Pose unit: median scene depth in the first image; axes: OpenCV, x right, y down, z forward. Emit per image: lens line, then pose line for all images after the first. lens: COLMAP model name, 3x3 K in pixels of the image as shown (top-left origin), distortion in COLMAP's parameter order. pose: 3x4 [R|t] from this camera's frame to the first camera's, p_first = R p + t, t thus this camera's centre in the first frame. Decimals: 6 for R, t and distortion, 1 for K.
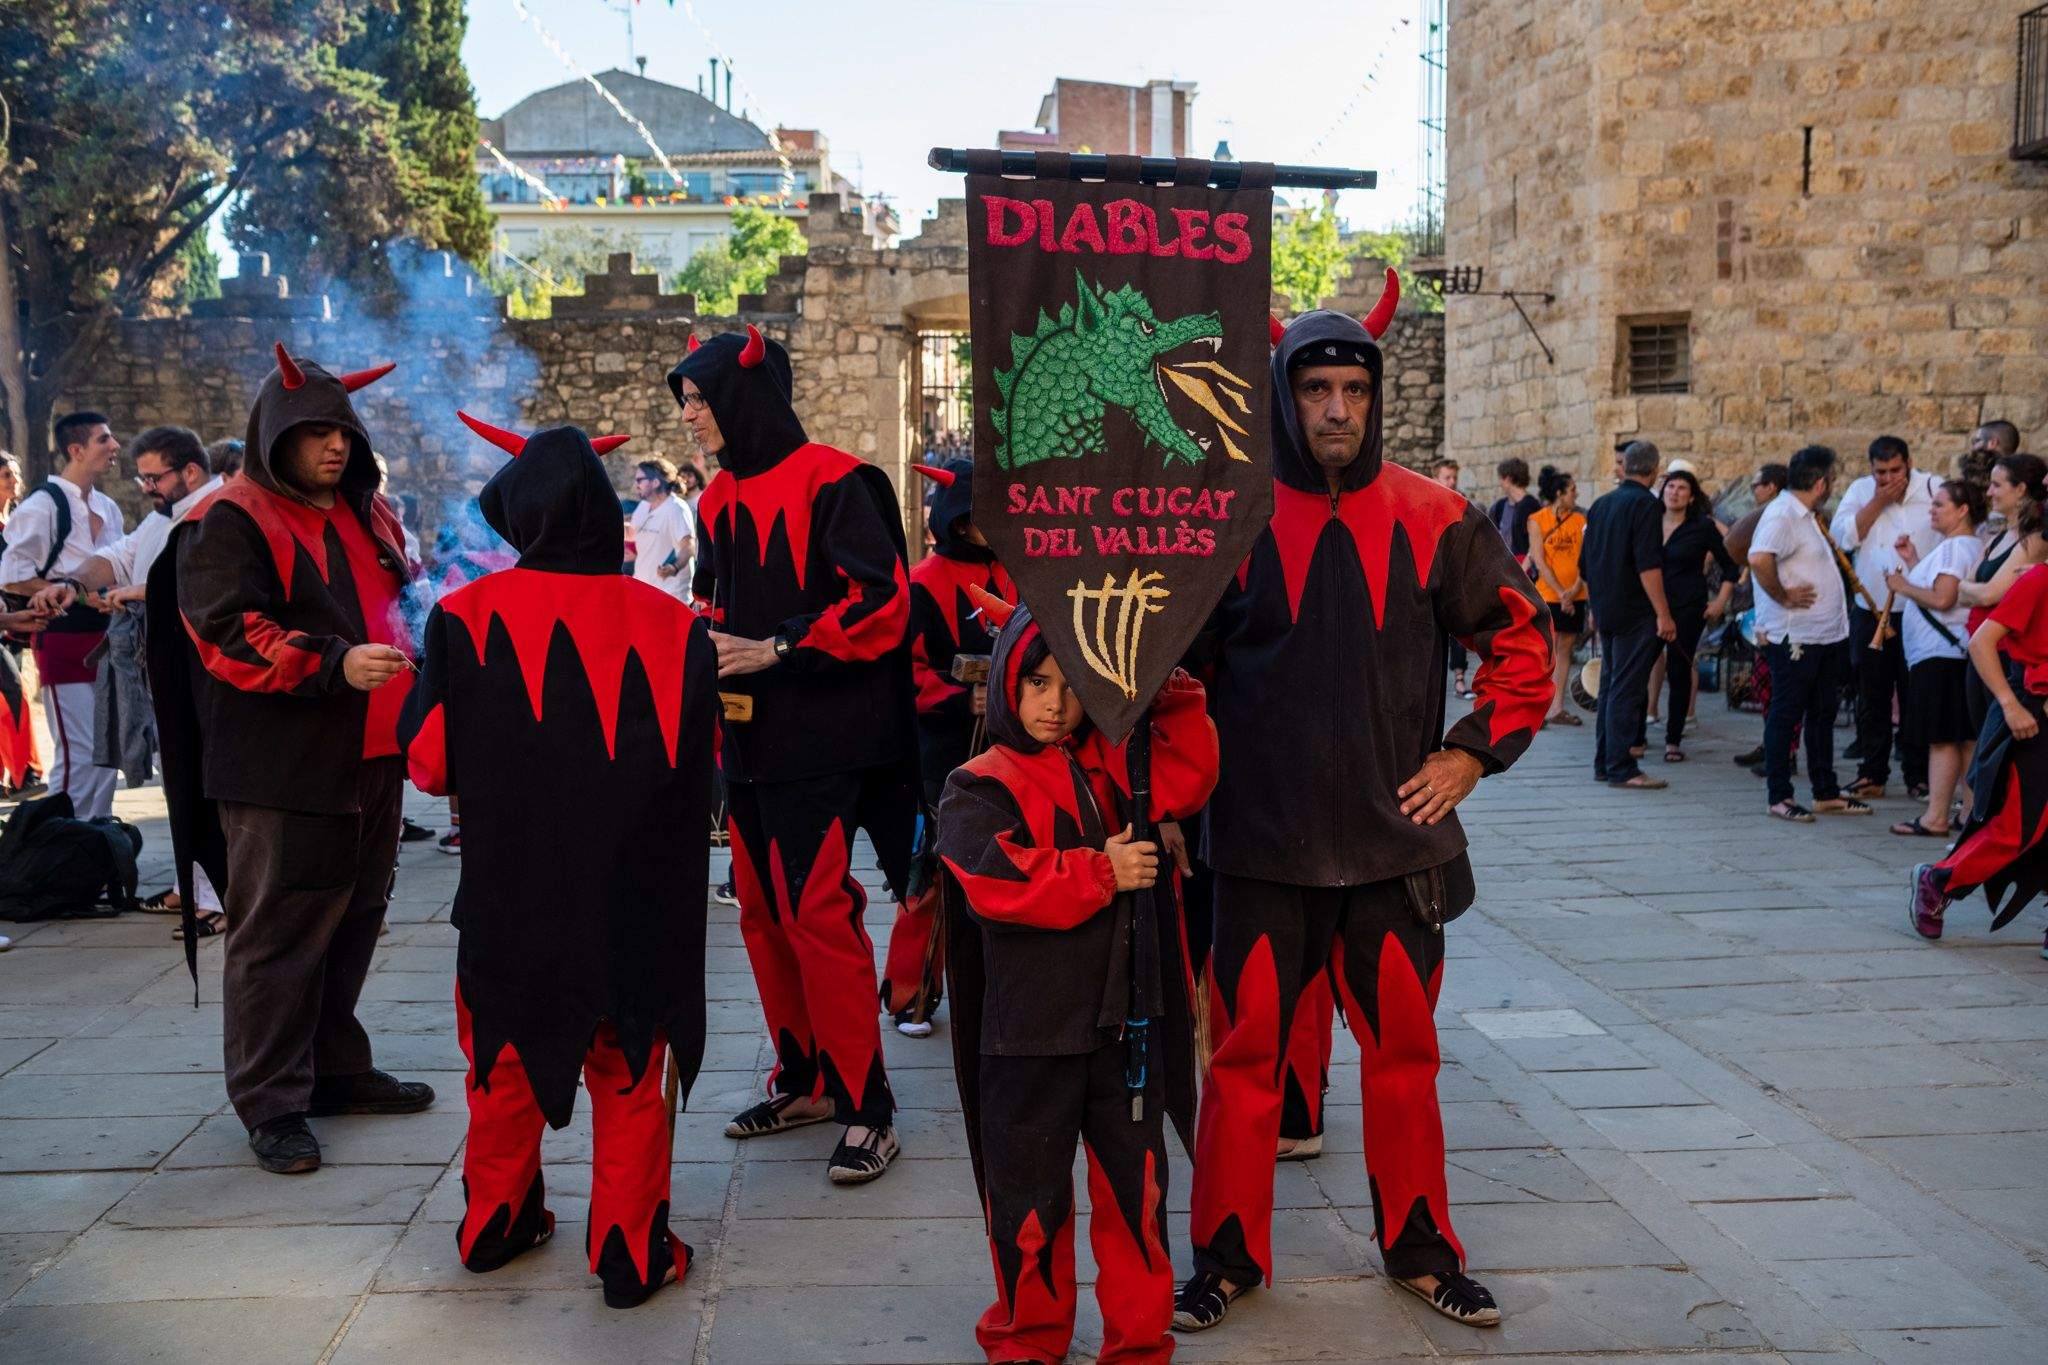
lens RADIAL K [[2118.1, 0, 1022.7], [0, 2118.1, 653.2], [0, 0, 1]] dist [-0.086813, 0.292558]
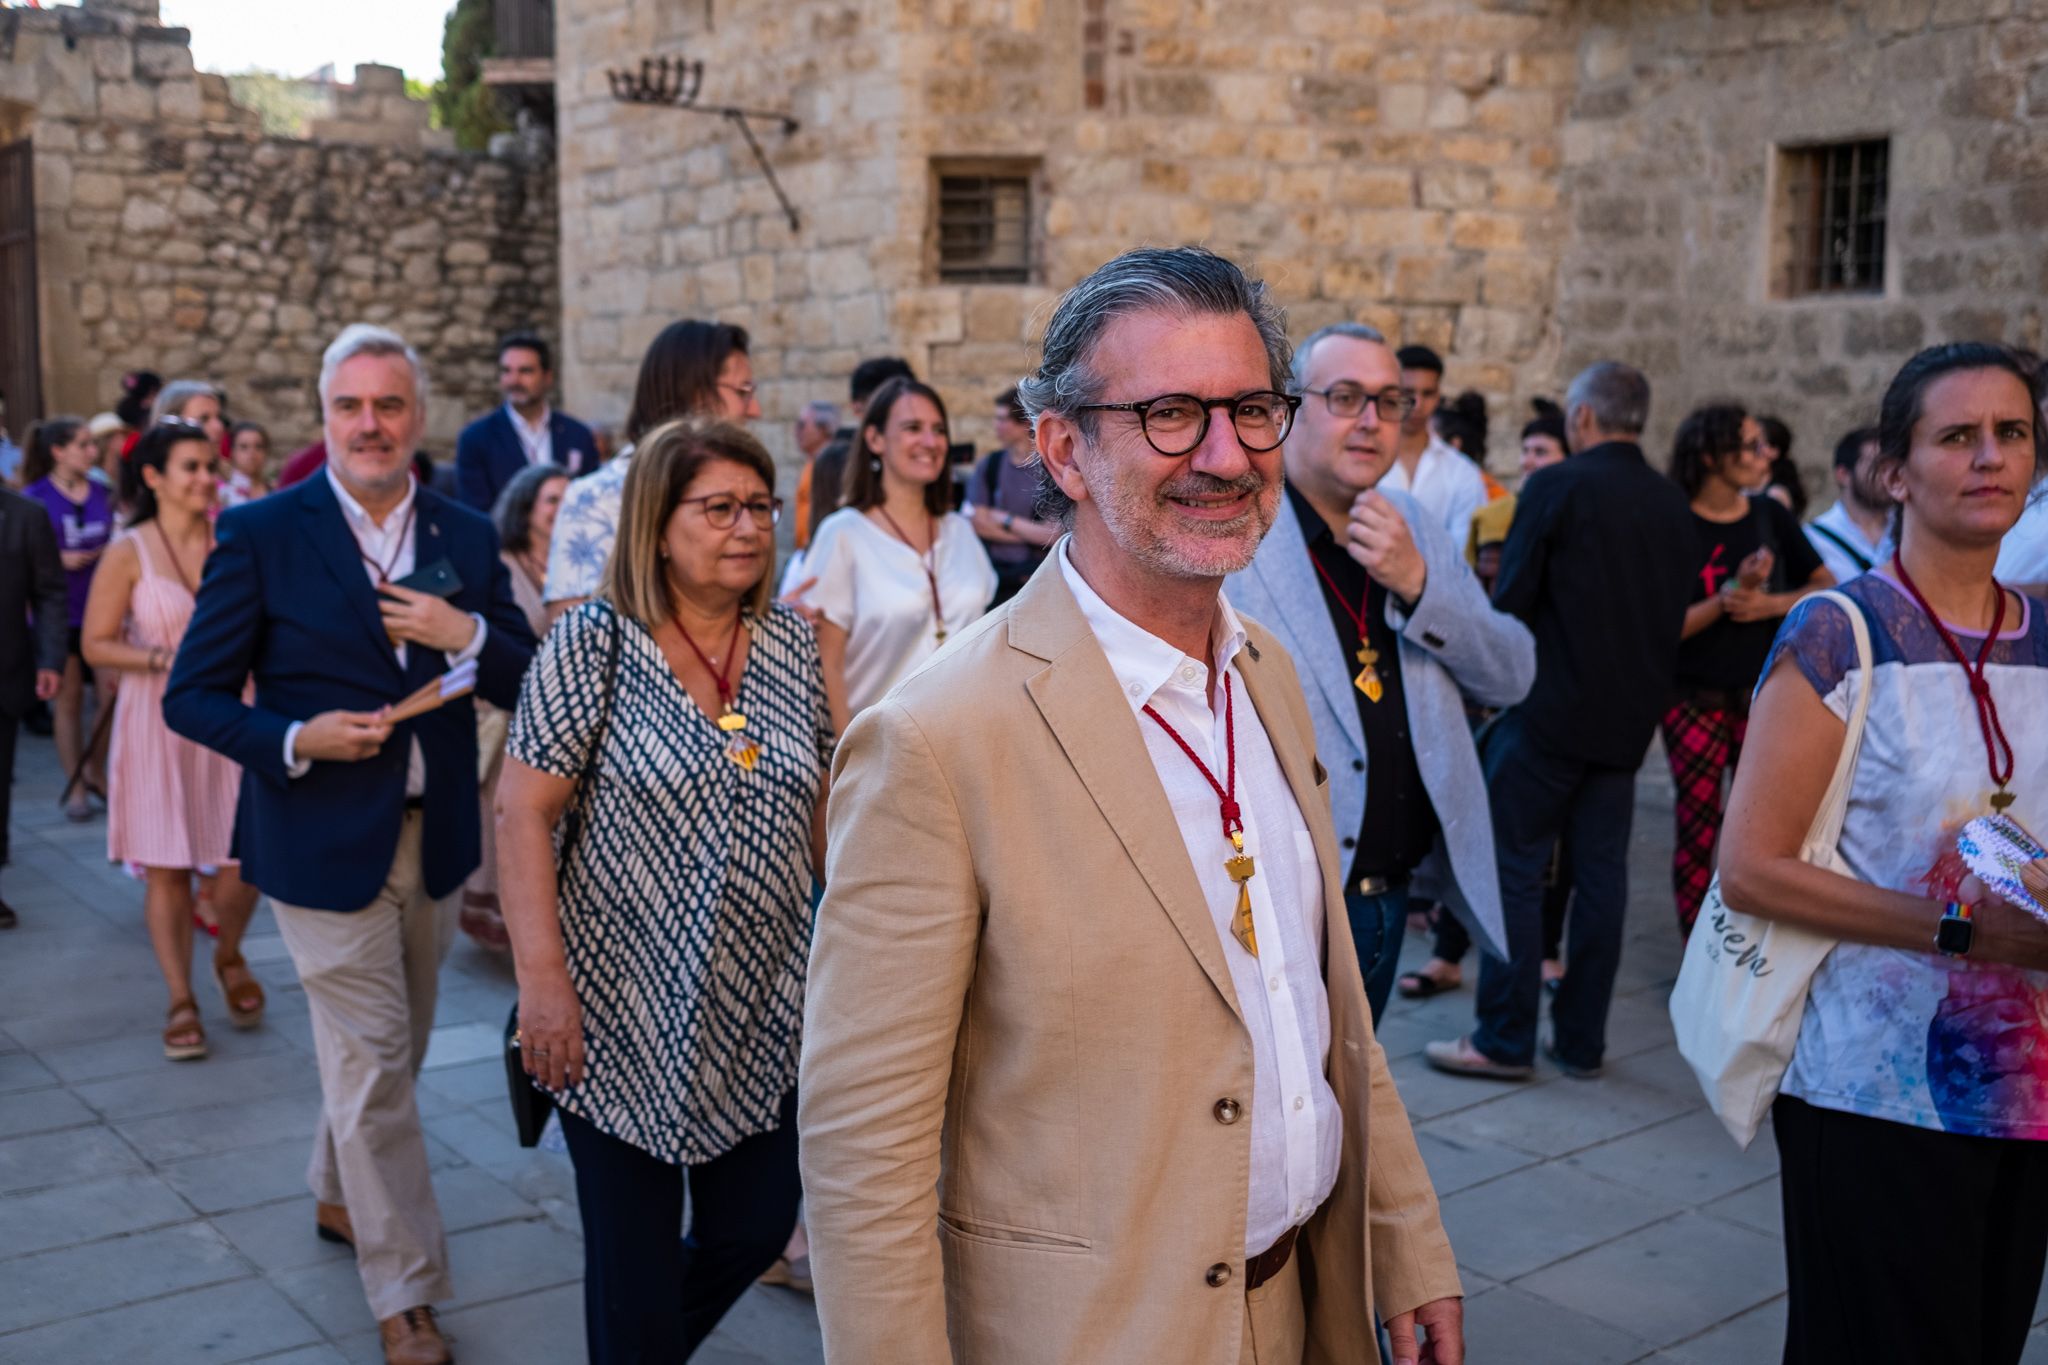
lens RADIAL K [[2118.1, 0, 1022.7], [0, 2118.1, 653.2], [0, 0, 1]] dist [-0.086813, 0.292558]
pose [[0.832546, -0.047554, 0.551910, -0.050287], [0.026893, 0.998603, 0.045474, -0.040580], [-0.553302, -0.023017, 0.832663, 0.464710]]
